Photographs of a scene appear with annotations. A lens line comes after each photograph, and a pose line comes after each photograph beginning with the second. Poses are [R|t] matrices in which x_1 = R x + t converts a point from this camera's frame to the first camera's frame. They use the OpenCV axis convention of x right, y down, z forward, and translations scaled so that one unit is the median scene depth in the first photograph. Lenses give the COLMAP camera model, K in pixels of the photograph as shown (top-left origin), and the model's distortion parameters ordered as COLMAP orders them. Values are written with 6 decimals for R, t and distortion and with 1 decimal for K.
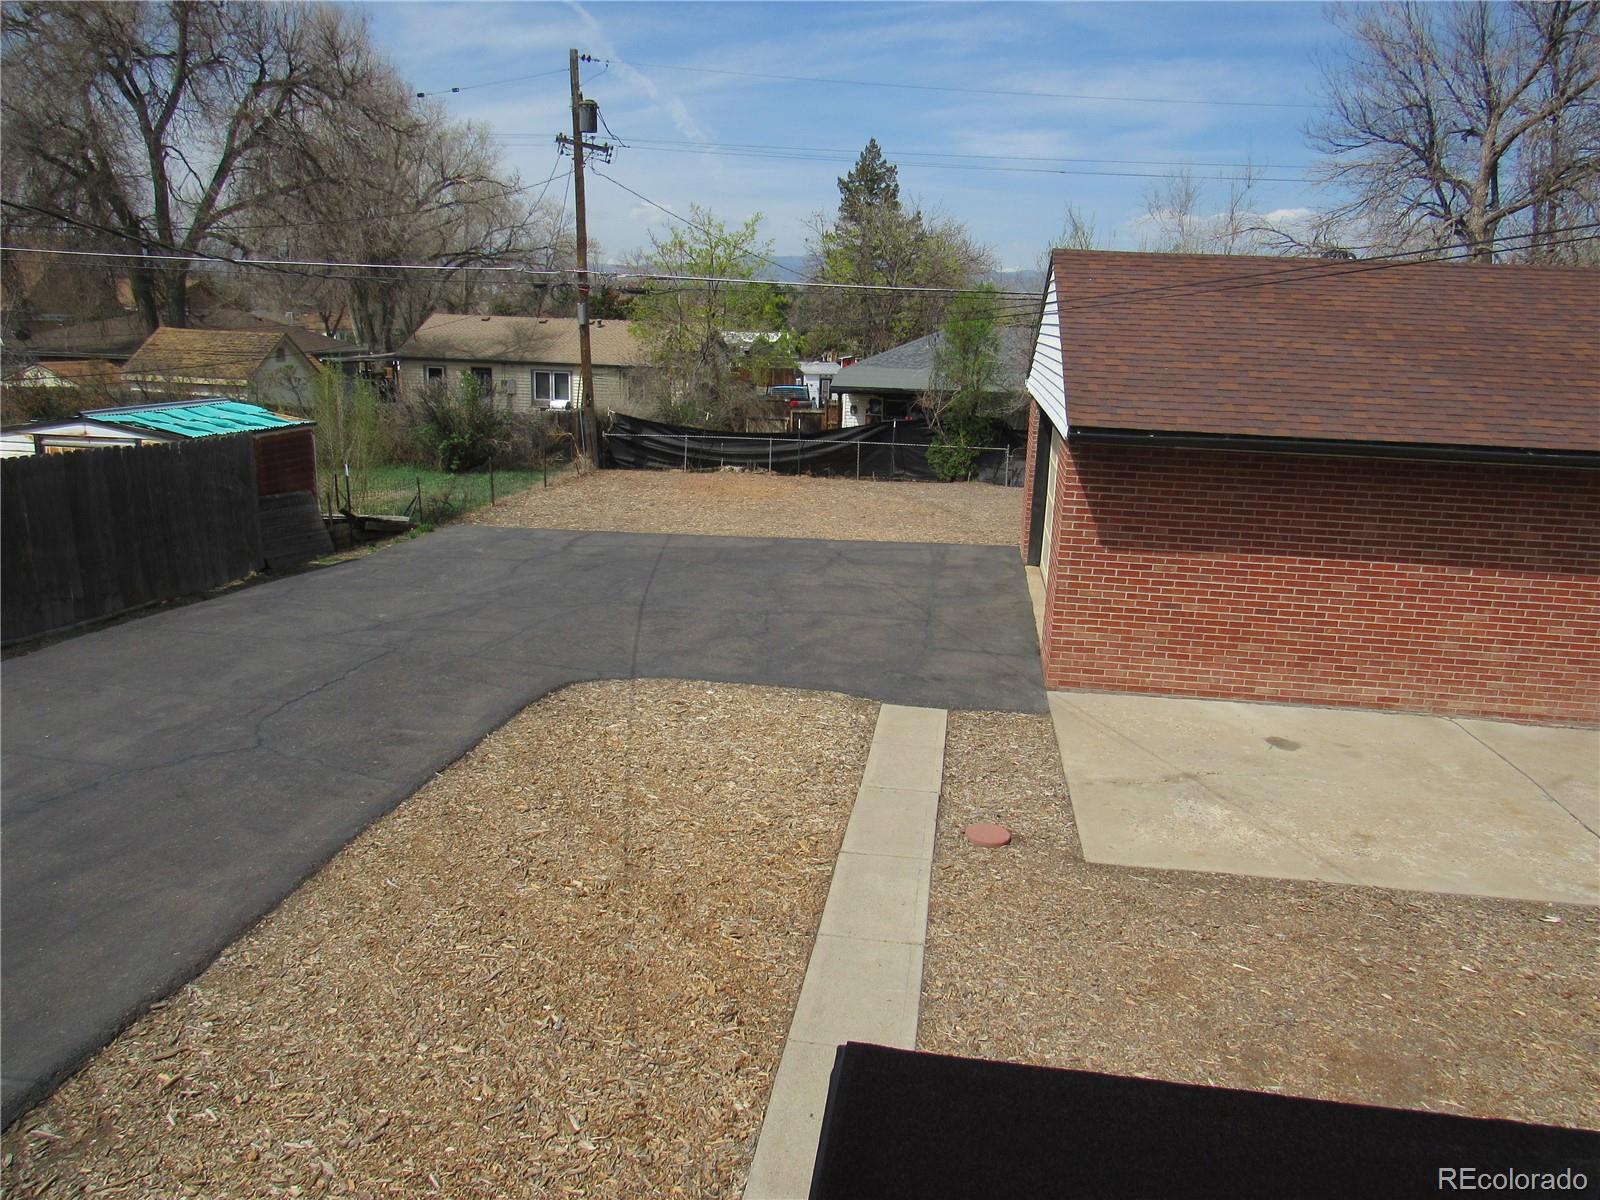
lens RADIAL K [[1130.0, 0, 796.6], [0, 1130.0, 597.8], [0, 0, 1]] dist [-0.029923, 0.006474]
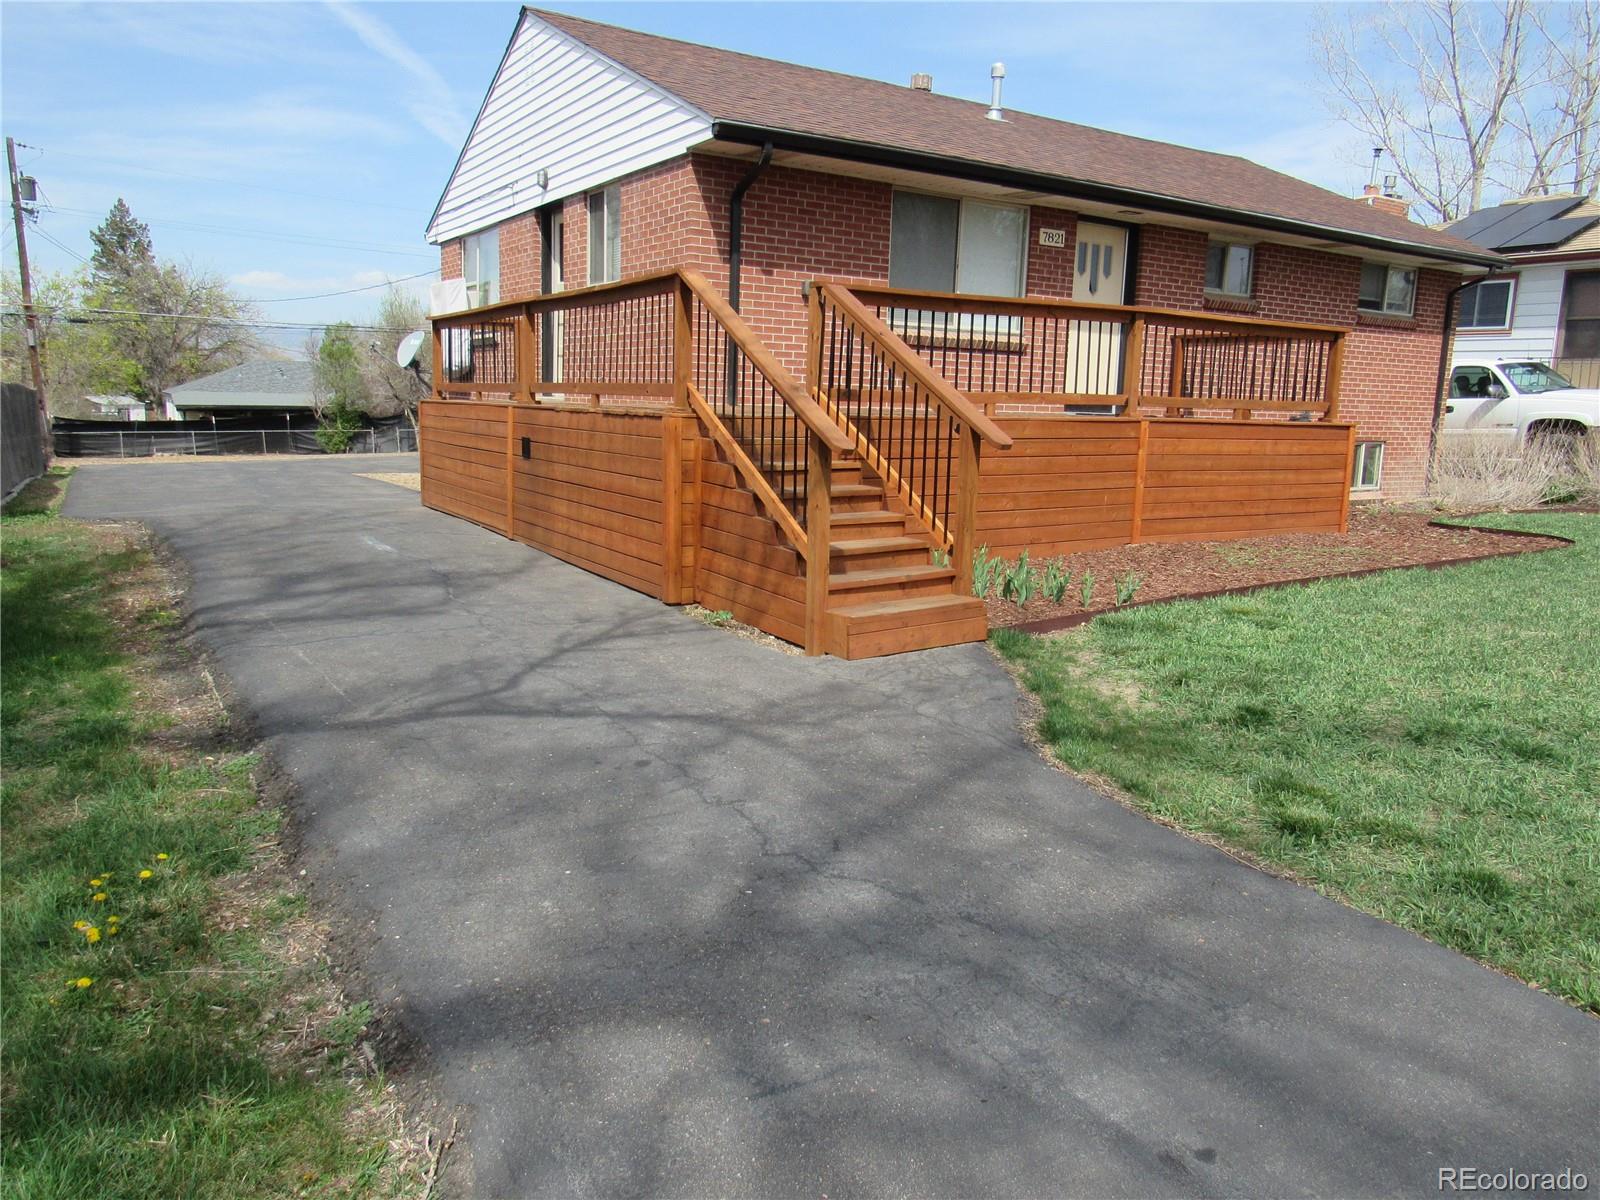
lens RADIAL K [[1130.0, 0, 800.6], [0, 1130.0, 599.3], [0, 0, 1]] dist [-0.029923, 0.006474]
pose [[0.761776, -0.120286, 0.636576, -0.170281], [0.151662, 0.988418, 0.005278, 0.080844], [-0.629838, 0.092524, 0.771196, -0.240205]]
